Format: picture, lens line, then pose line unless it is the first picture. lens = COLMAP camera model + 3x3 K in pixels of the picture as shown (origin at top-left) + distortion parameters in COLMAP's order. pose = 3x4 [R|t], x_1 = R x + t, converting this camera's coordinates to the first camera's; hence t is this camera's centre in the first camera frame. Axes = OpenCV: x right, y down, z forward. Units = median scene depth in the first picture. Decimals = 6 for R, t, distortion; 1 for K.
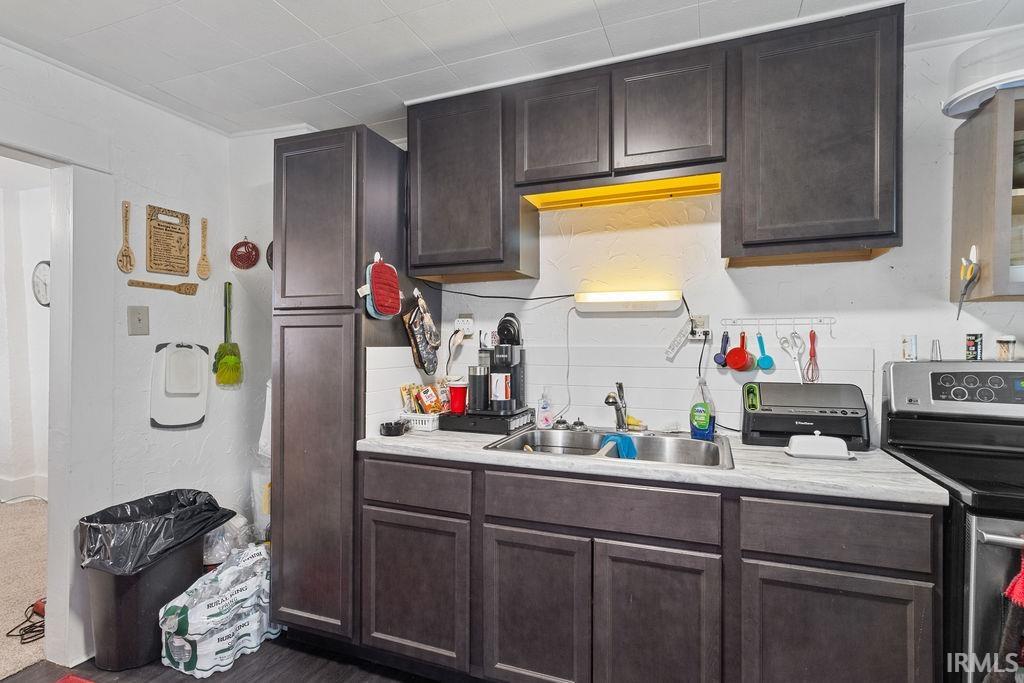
lens RADIAL K [[494.0, 0, 524.4], [0, 494.0, 343.4], [0, 0, 1]] dist [0.002757, 0.001209]
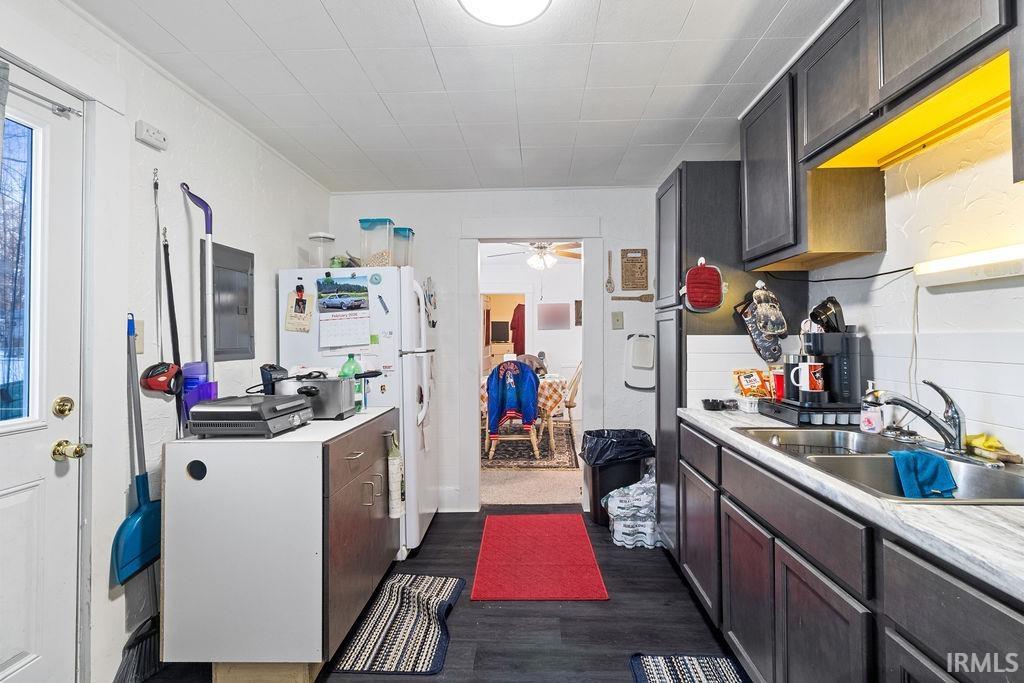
lens RADIAL K [[462.3, 0, 515.0], [0, 462.3, 325.6], [0, 0, 1]] dist [0.000448, 0.000004]
pose [[0.327338, -0.028129, -0.944488, 0.725236], [0.004459, 0.999592, -0.028225, 0.016034], [0.944897, 0.005027, 0.327330, 0.225126]]
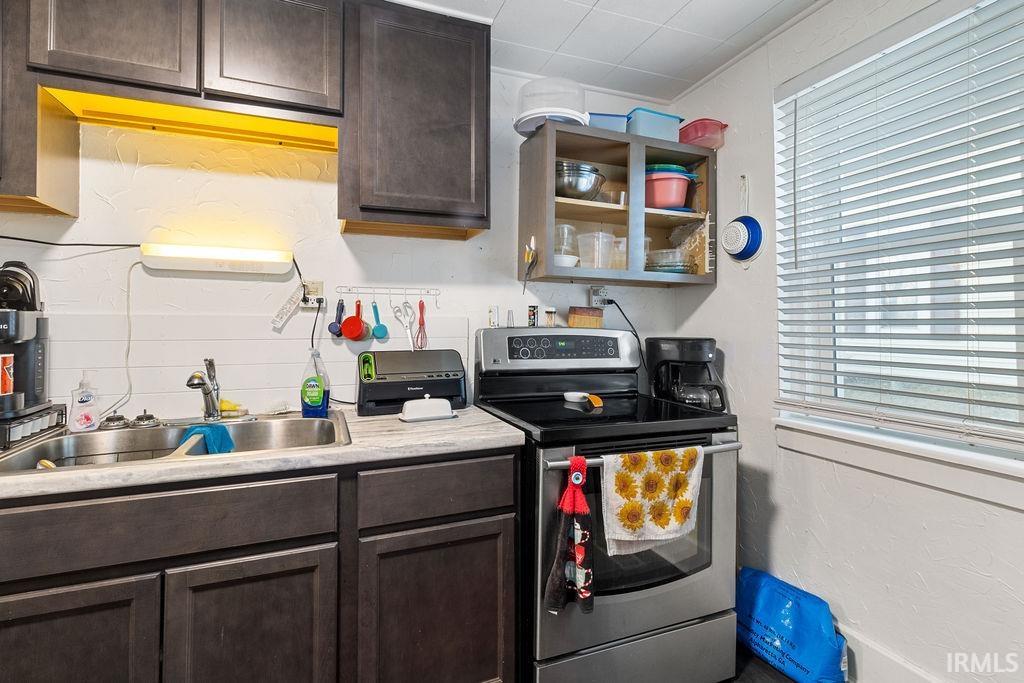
lens RADIAL K [[484.7, 0, 514.0], [0, 484.7, 317.8], [0, 0, 1]] dist [0.002633, 0.000385]
pose [[0.735425, 0.011500, 0.677508, 0.025928], [-0.001912, 0.999887, -0.014896, 0.026702], [-0.677603, 0.009659, 0.735364, 0.105290]]
